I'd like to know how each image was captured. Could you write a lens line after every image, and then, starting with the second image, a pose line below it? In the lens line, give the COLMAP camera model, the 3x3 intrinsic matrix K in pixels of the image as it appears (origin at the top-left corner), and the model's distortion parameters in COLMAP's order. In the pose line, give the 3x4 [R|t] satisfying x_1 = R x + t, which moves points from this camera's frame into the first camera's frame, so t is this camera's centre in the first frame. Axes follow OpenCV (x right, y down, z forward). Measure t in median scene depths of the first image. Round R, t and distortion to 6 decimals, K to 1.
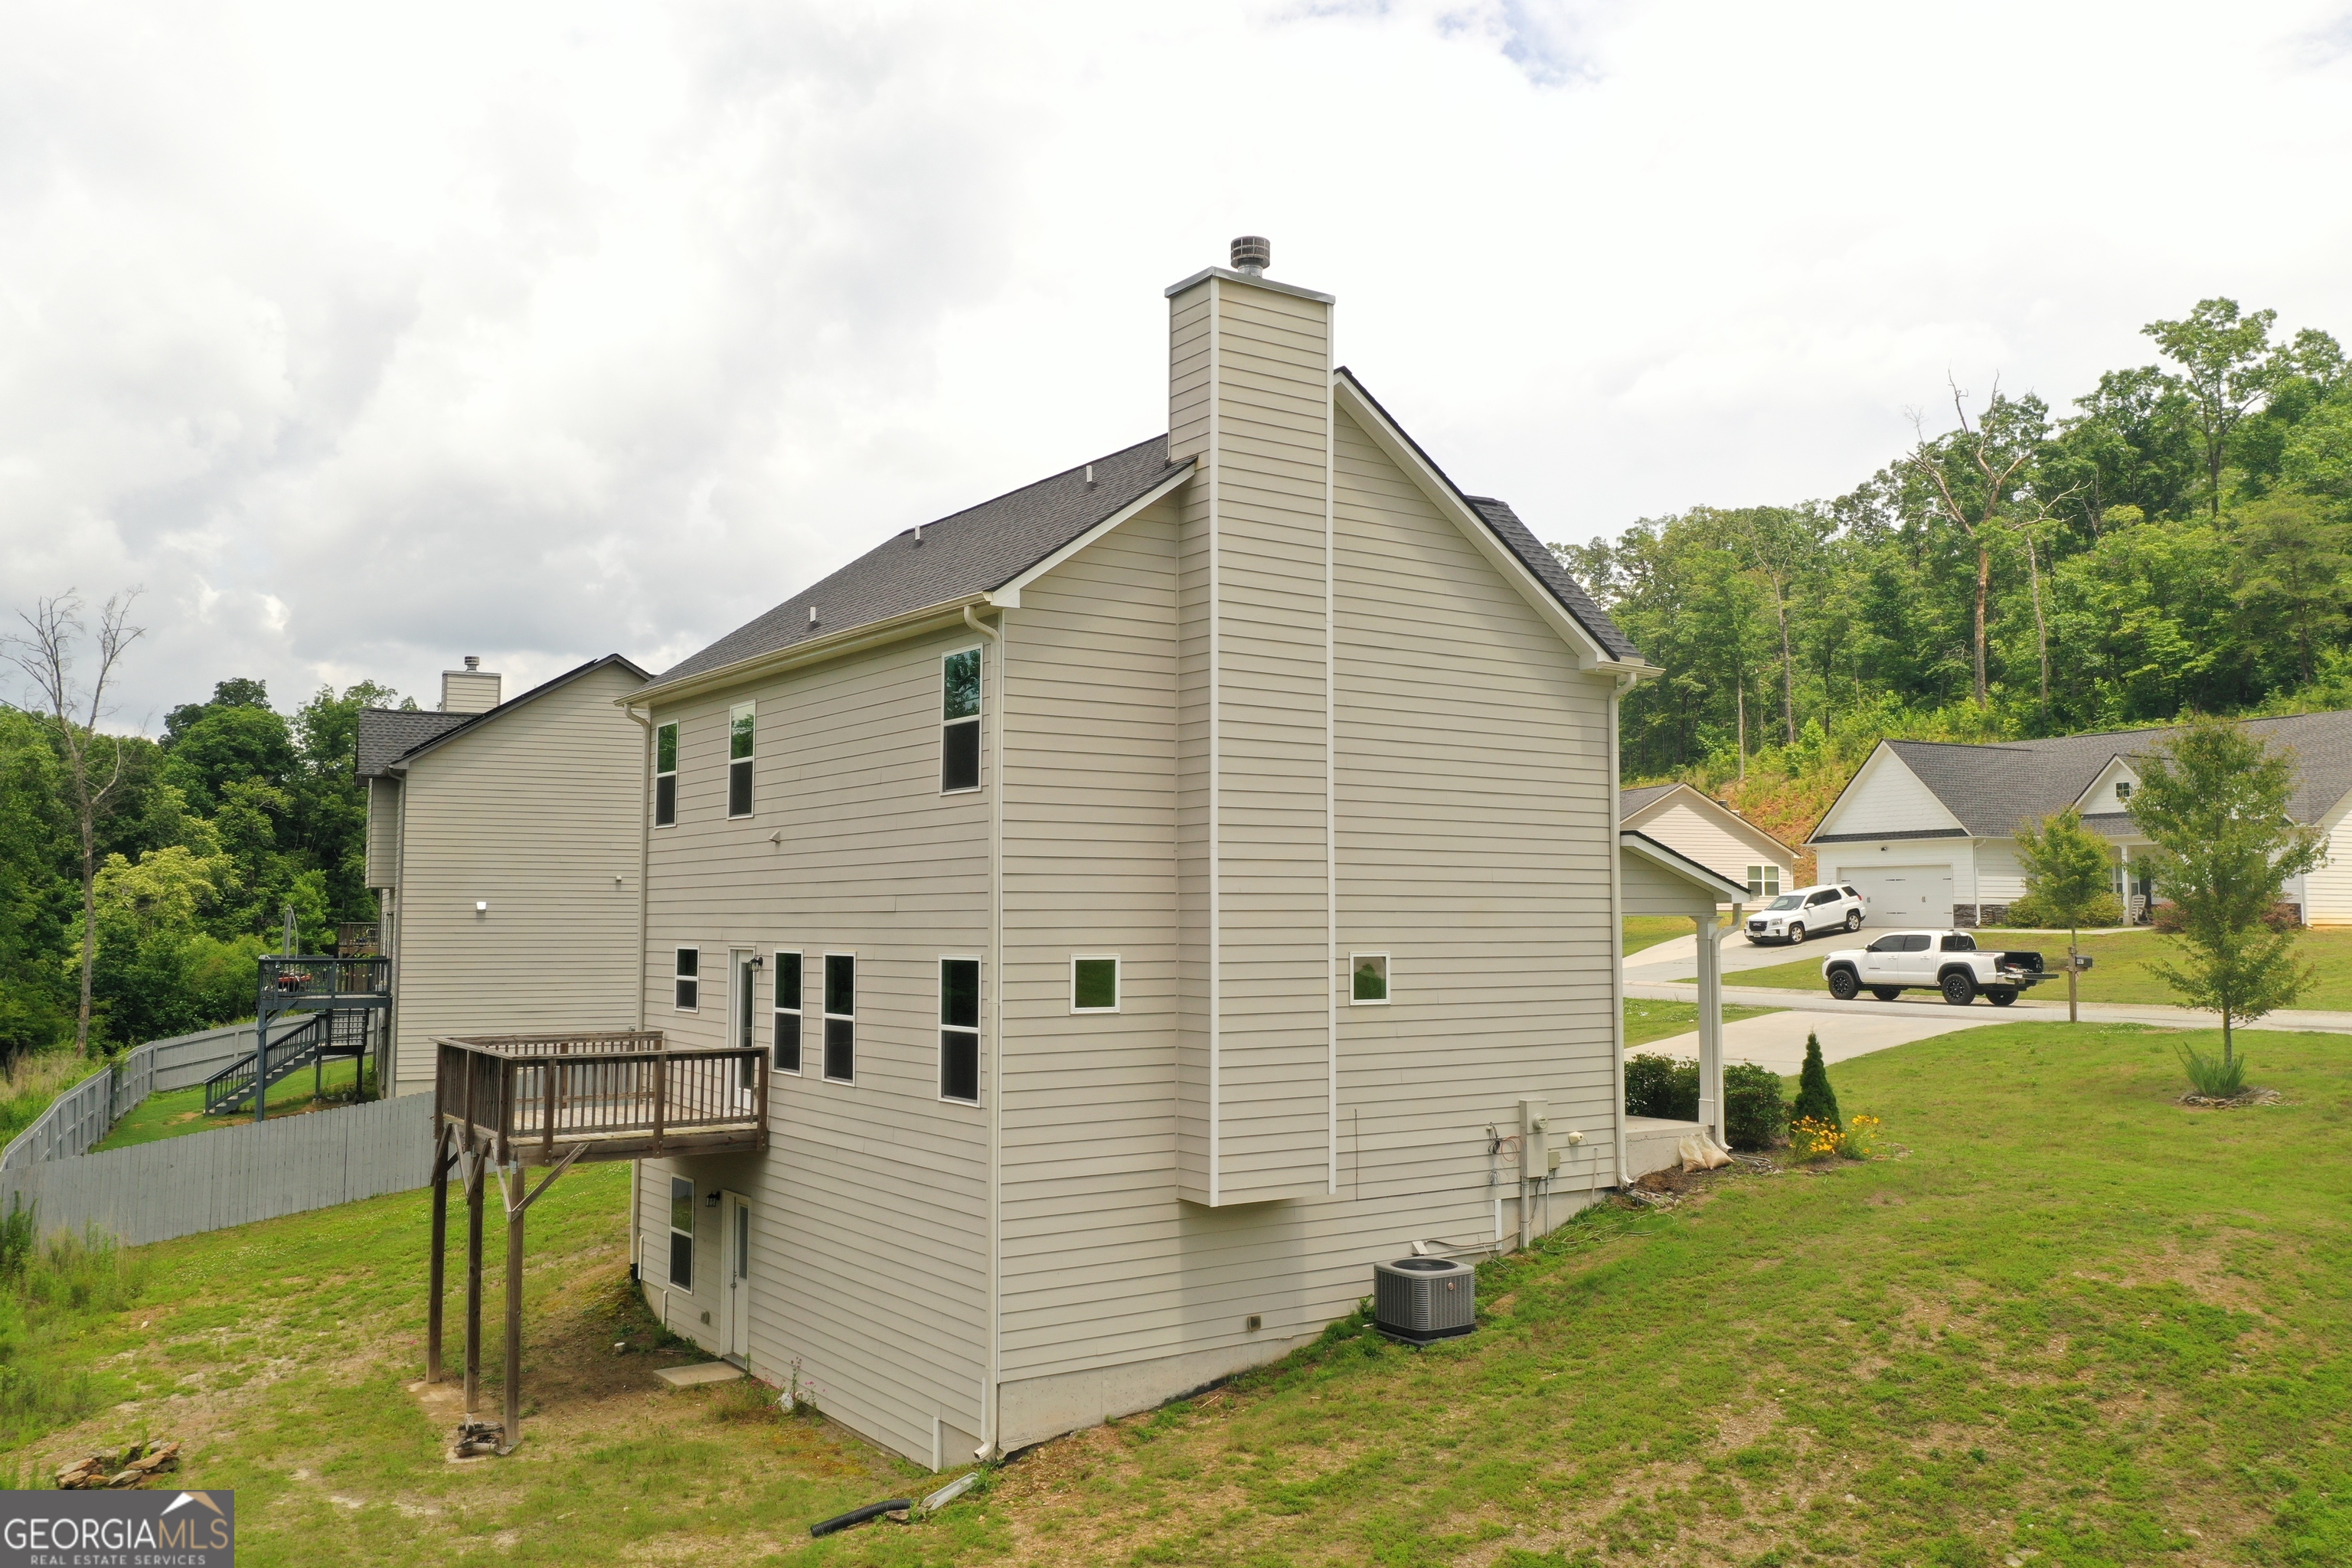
lens RADIAL K [[1858.9, 0, 1173.7], [0, 1858.9, 783.0], [0, 0, 1]] dist [0.004514, 0.001789]
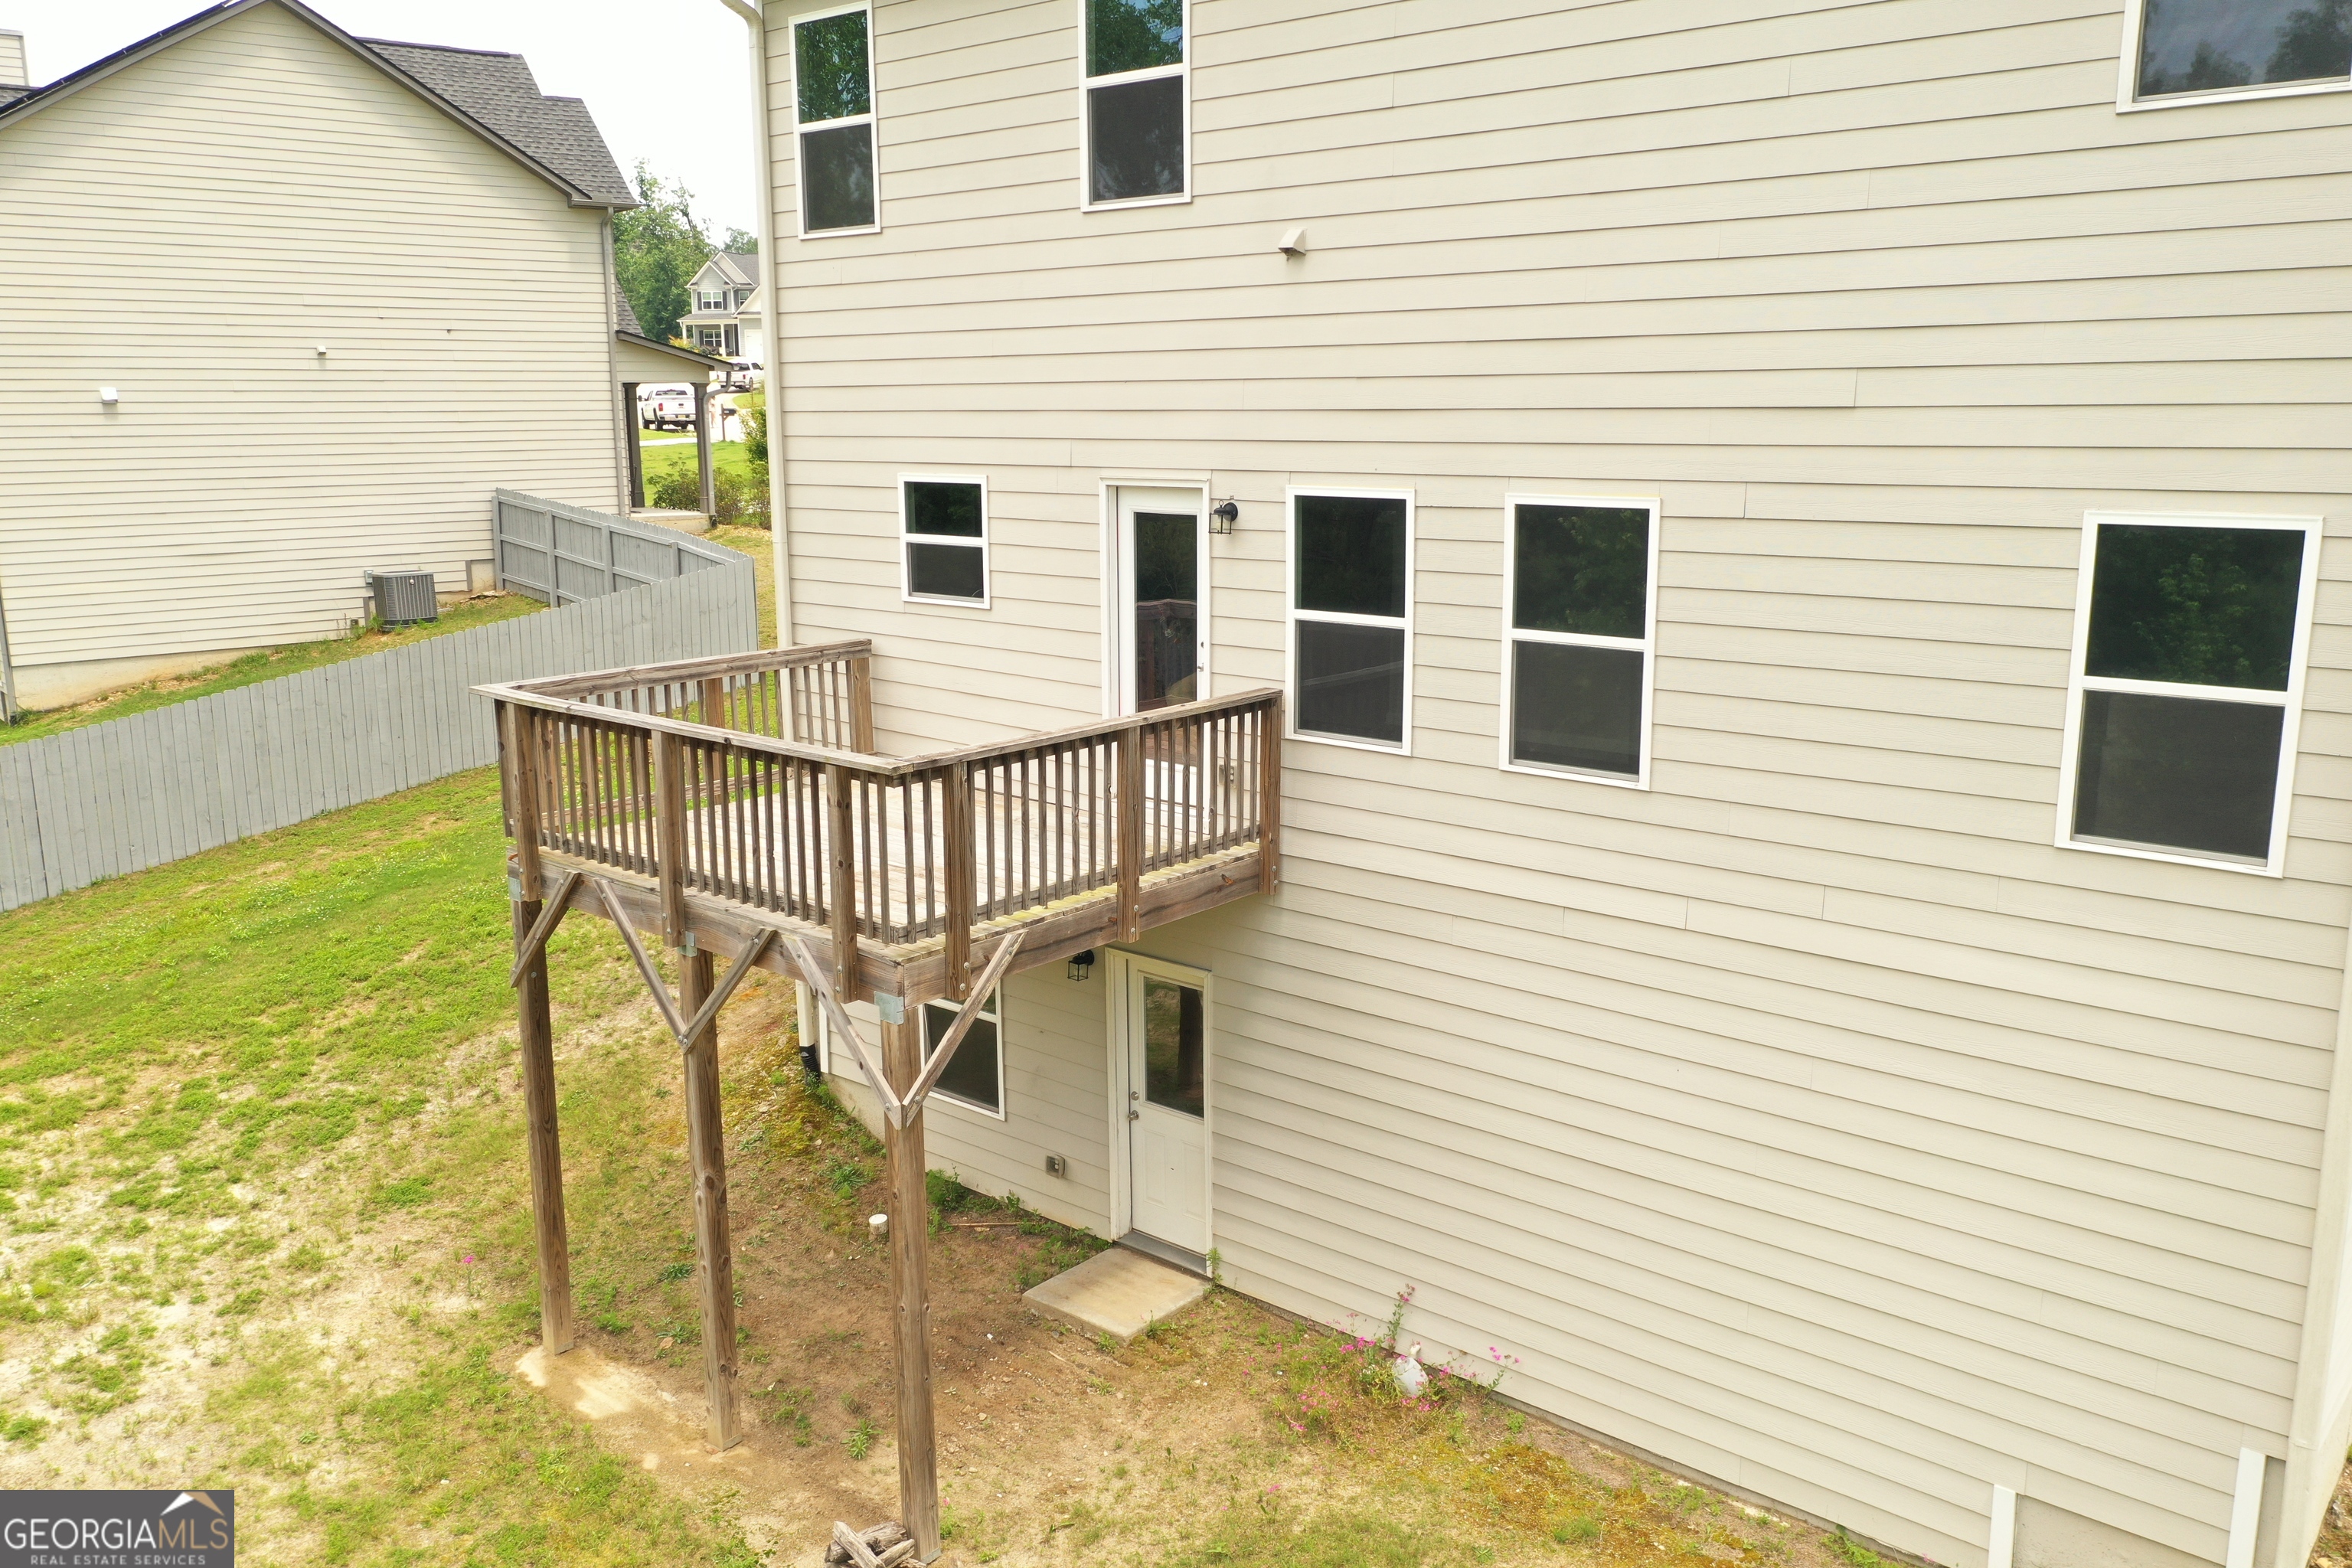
lens RADIAL K [[1858.9, 0, 1176.6], [0, 1858.9, 781.5], [0, 0, 1]] dist [0.004514, 0.001789]
pose [[0.968109, -0.057007, 0.243955, -0.347476], [-0.011123, 0.963026, 0.269181, 0.032440], [-0.250280, -0.263310, 0.931680, 0.519223]]
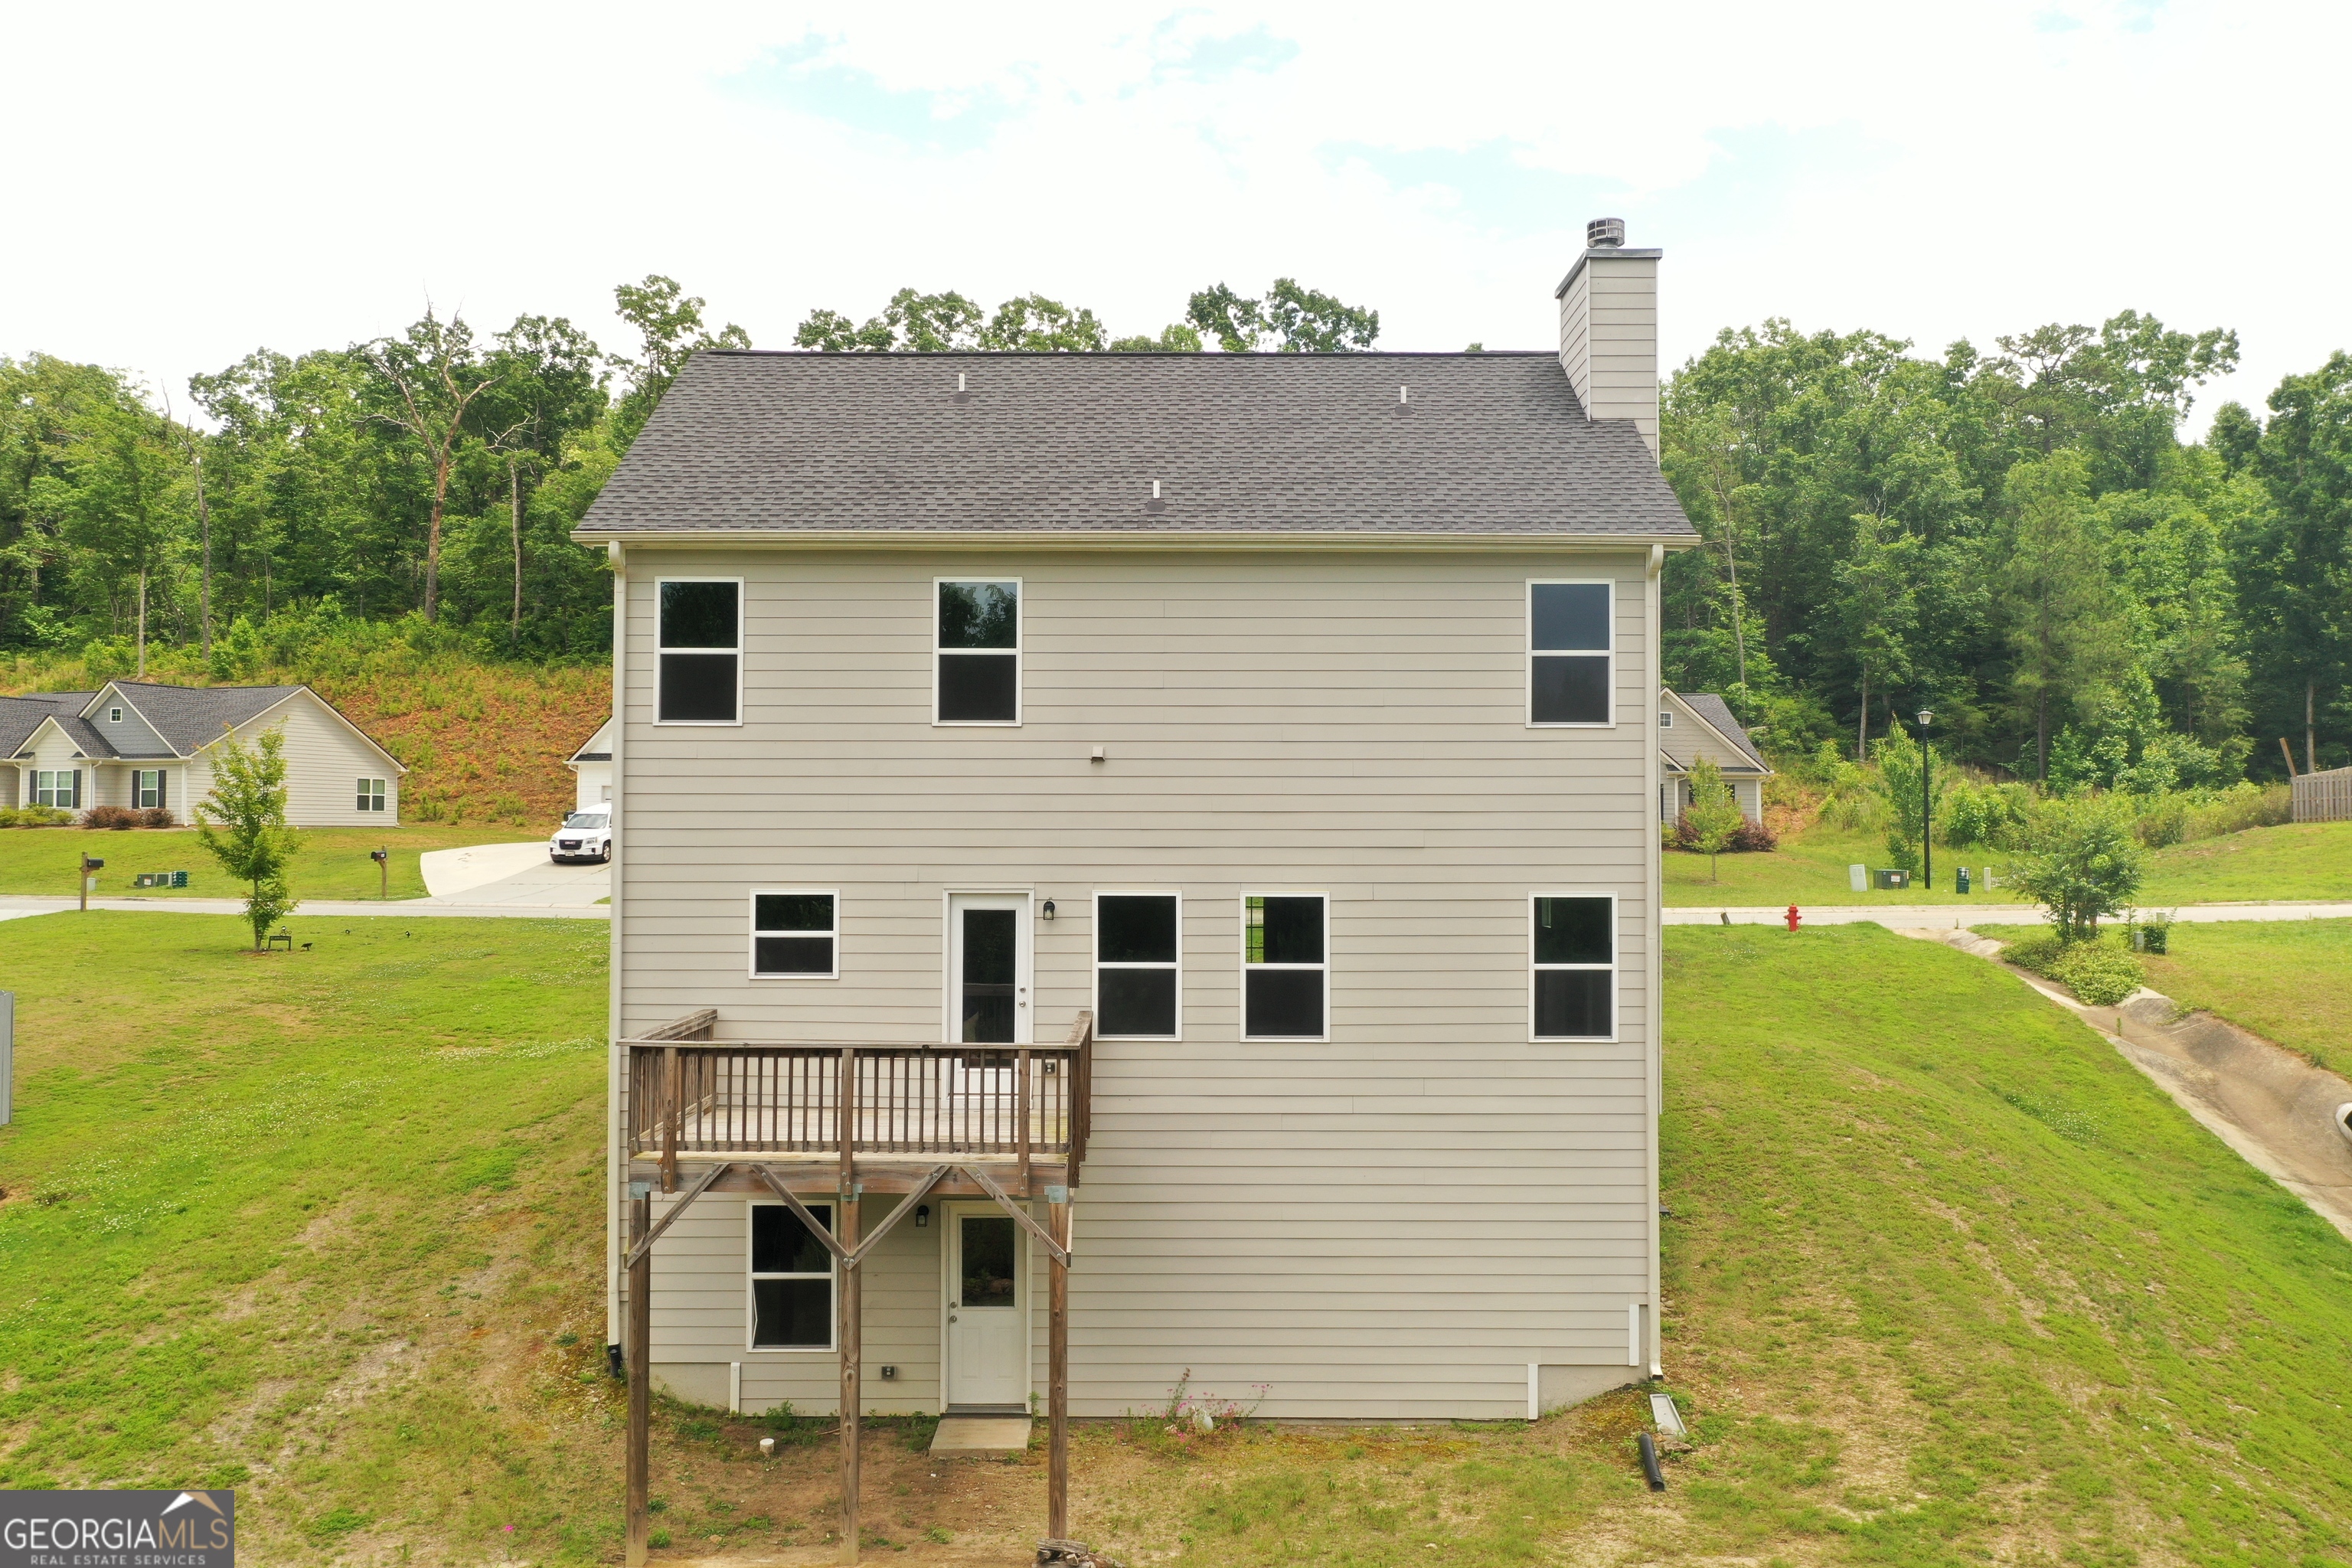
lens RADIAL K [[1858.9, 0, 1182.4], [0, 1858.9, 779.3], [0, 0, 1]] dist [0.004514, 0.001789]
pose [[0.573352, 0.024116, 0.818954, -0.825024], [-0.061628, 0.998004, 0.013757, 0.025323], [-0.816988, -0.058358, 0.573694, 0.480213]]
